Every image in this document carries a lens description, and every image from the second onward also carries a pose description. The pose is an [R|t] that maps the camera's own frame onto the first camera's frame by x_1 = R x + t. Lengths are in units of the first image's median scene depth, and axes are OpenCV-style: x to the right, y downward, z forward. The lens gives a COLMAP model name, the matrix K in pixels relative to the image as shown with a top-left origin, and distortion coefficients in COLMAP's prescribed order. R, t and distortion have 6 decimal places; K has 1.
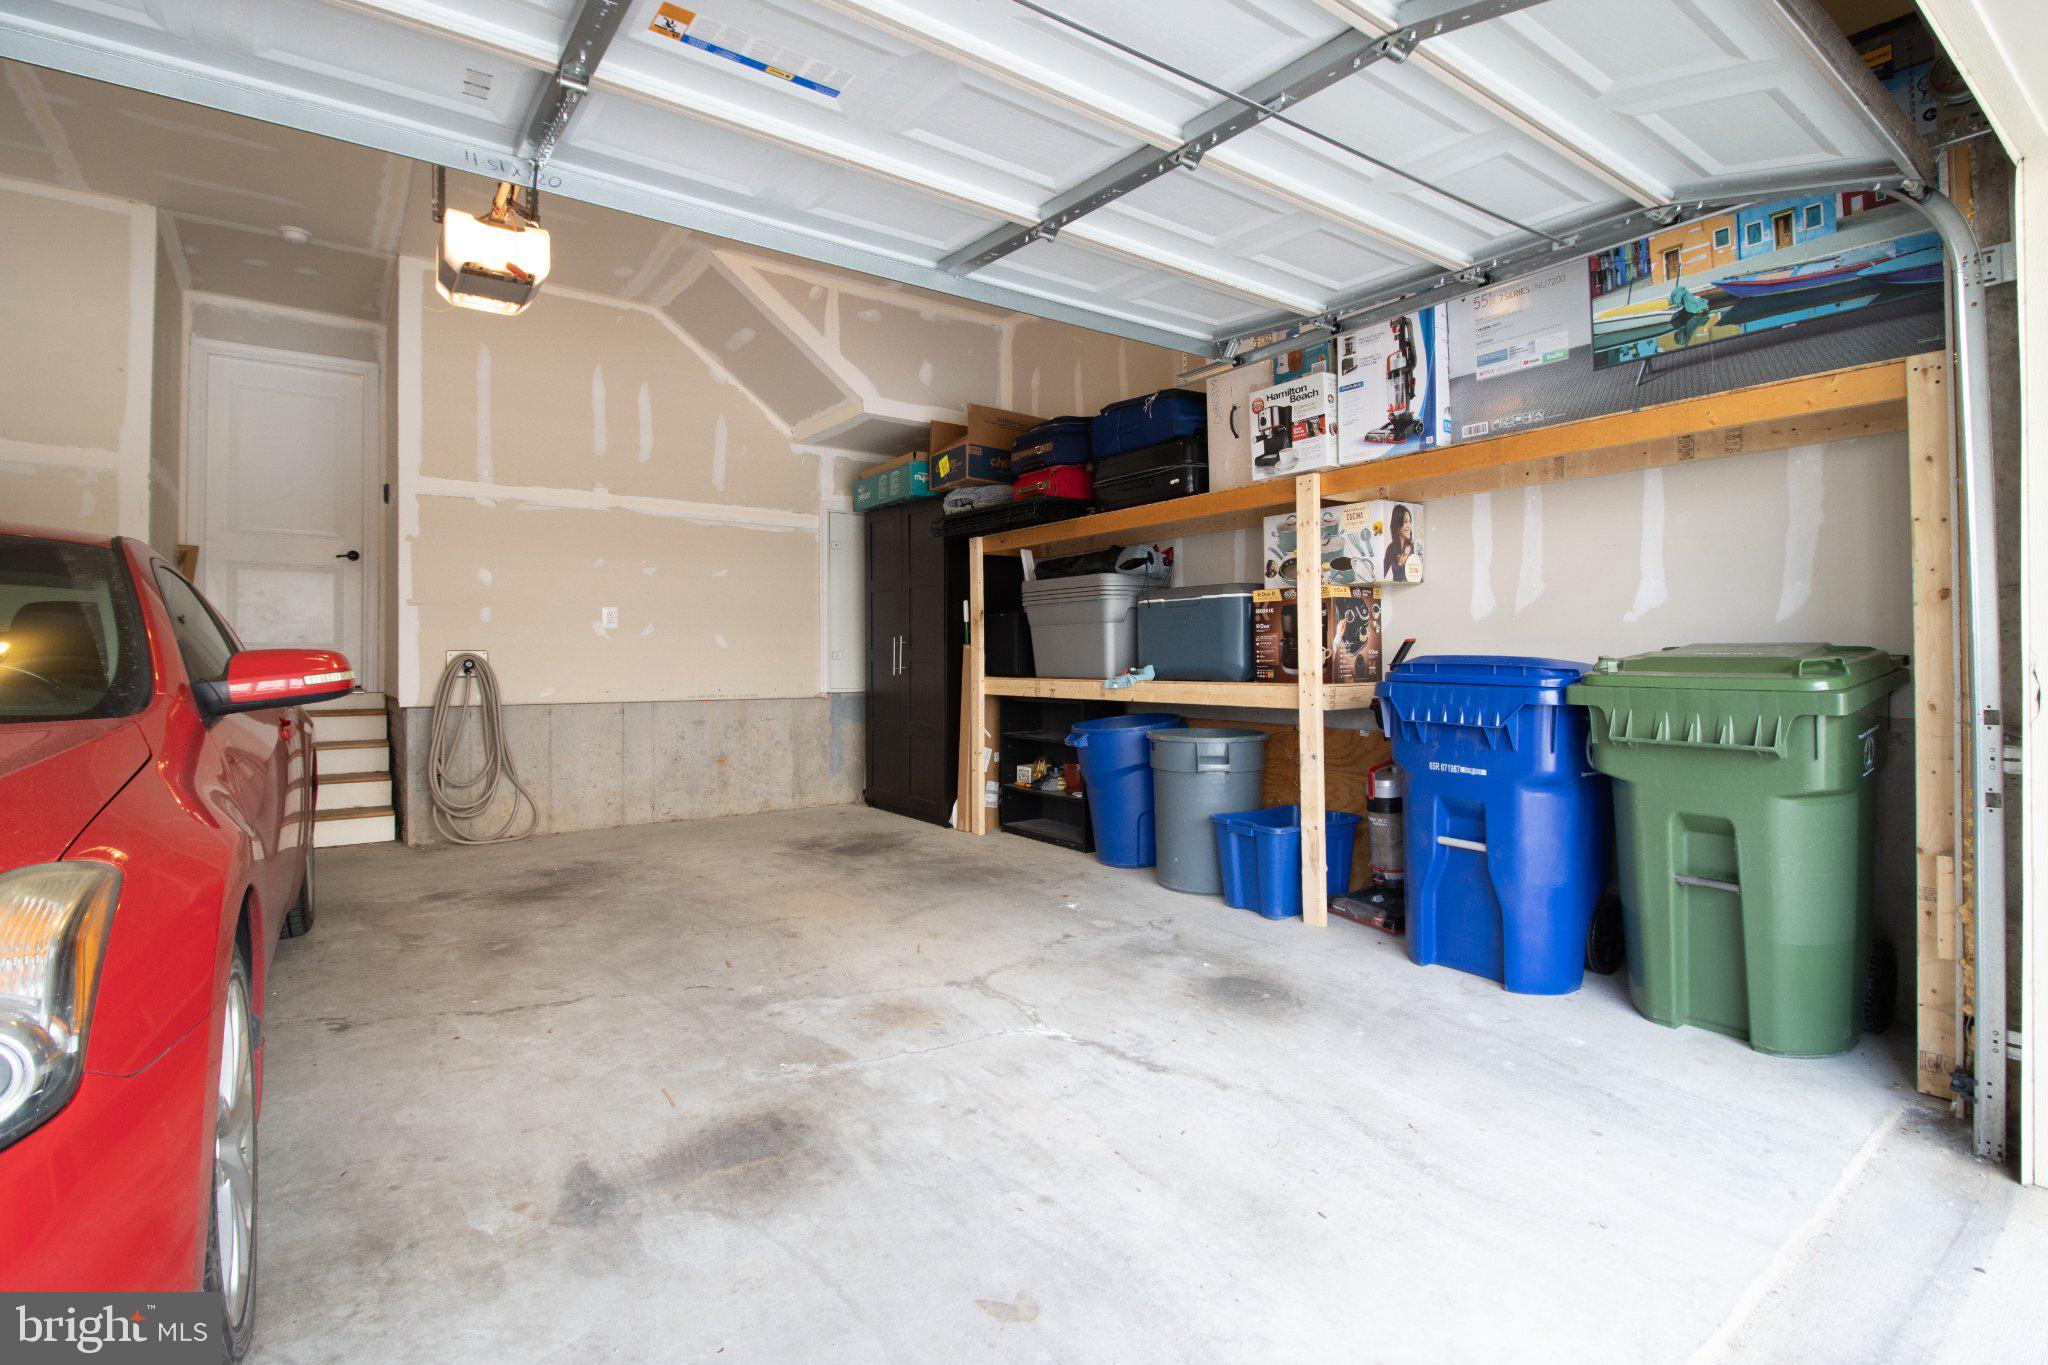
lens RADIAL K [[985.5, 0, 1022.9], [0, 985.5, 672.8], [0, 0, 1]] dist [0.001512, -0.016158]
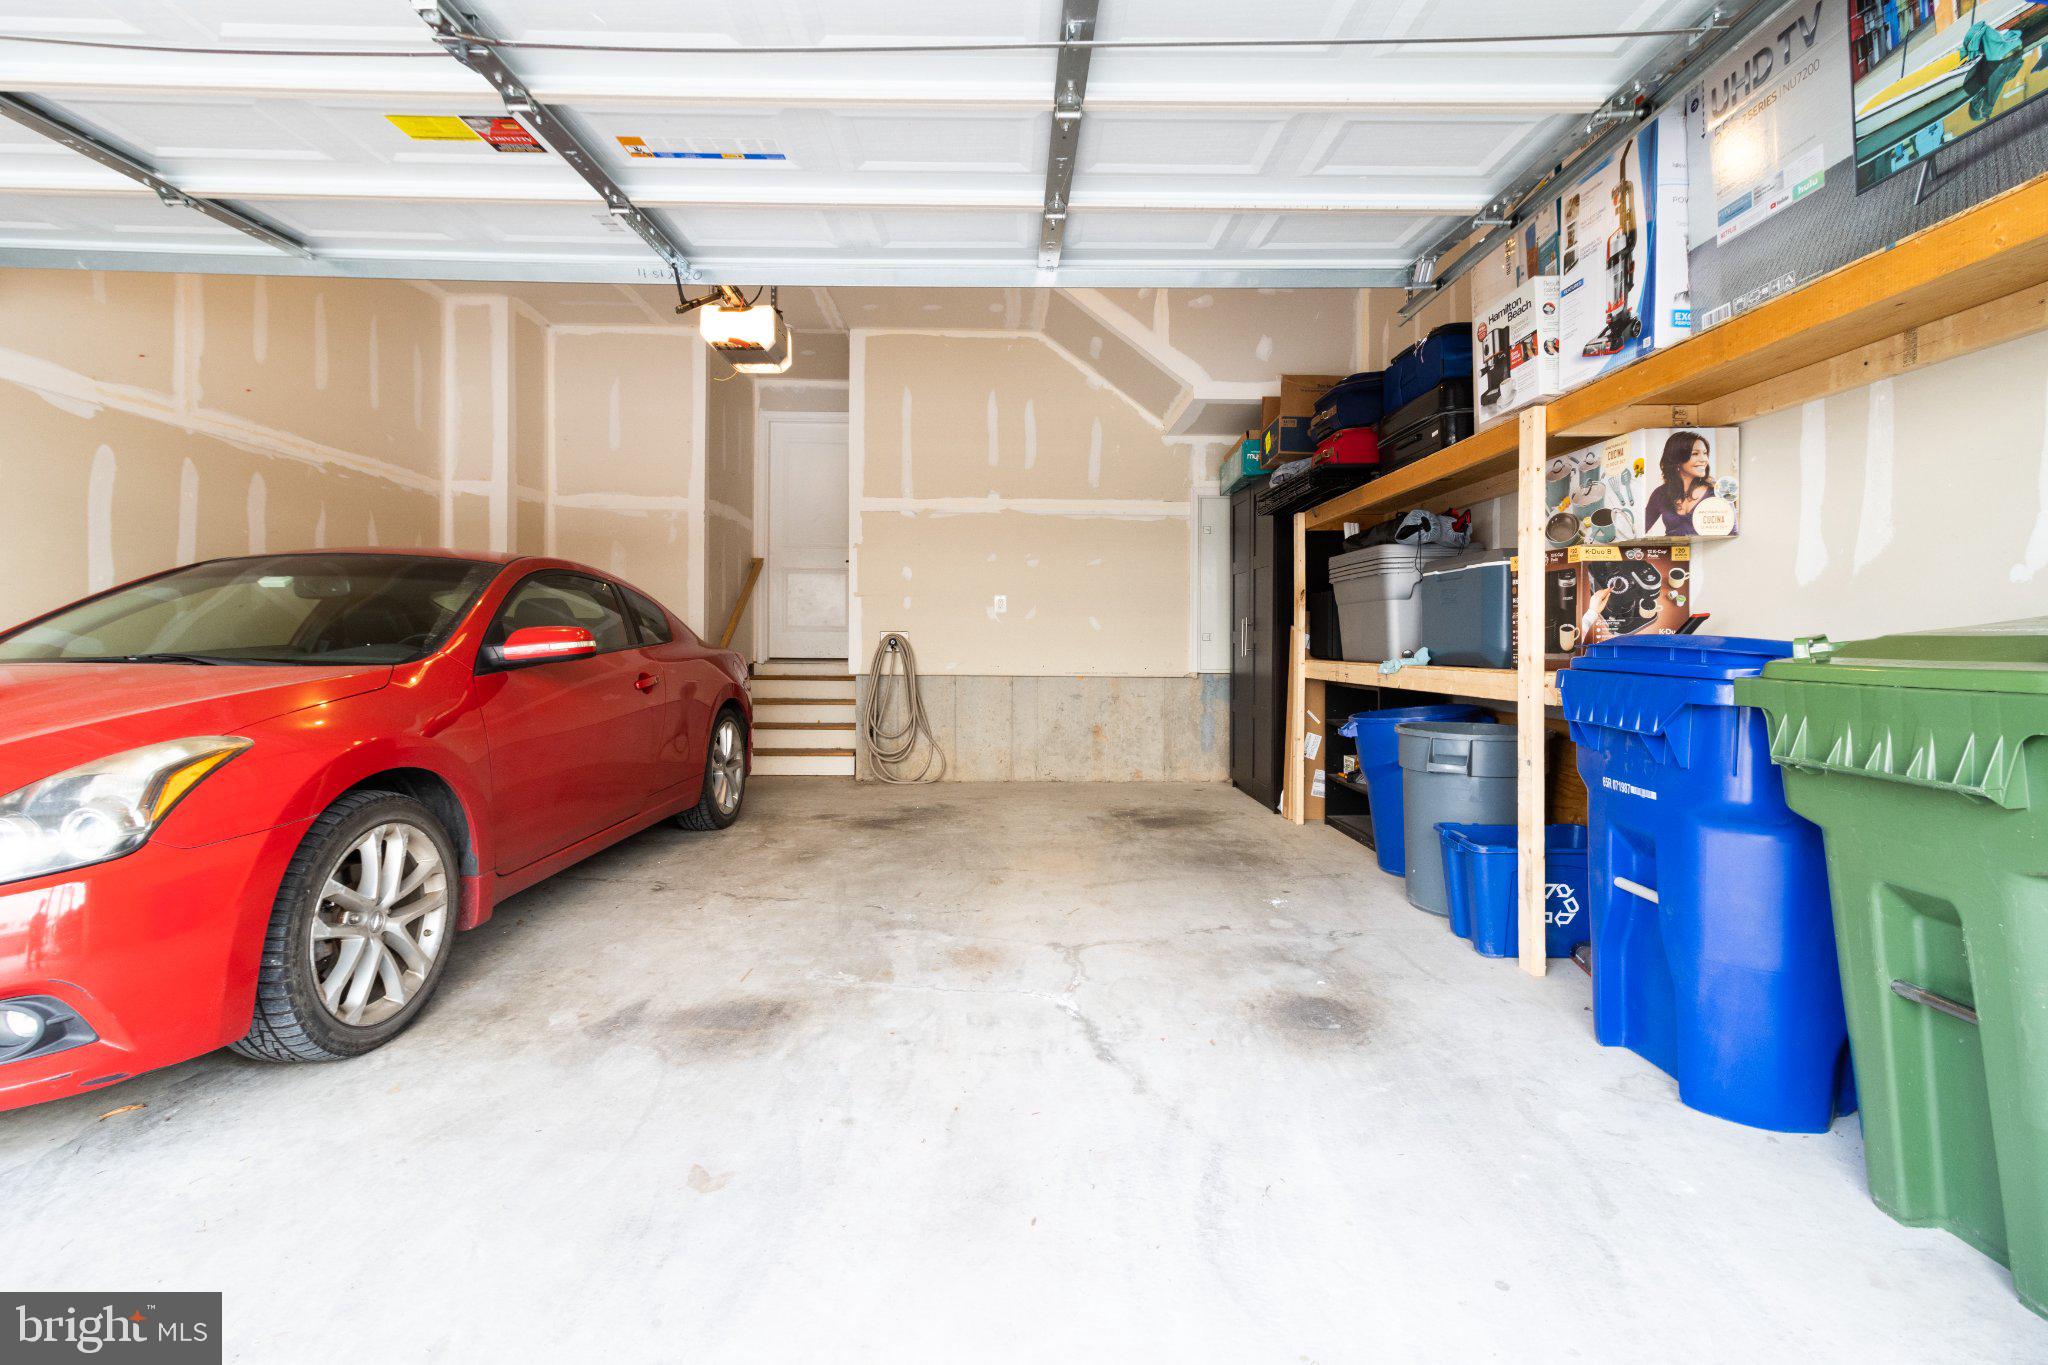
lens RADIAL K [[957.8, 0, 1021.1], [0, 957.8, 675.1], [0, 0, 1]] dist [0.000775, 0.001125]
pose [[0.808460, 0.026869, -0.587938, 0.444043], [-0.016020, 0.999592, 0.023654, 0.002730], [0.588333, -0.009704, 0.808560, 0.137138]]
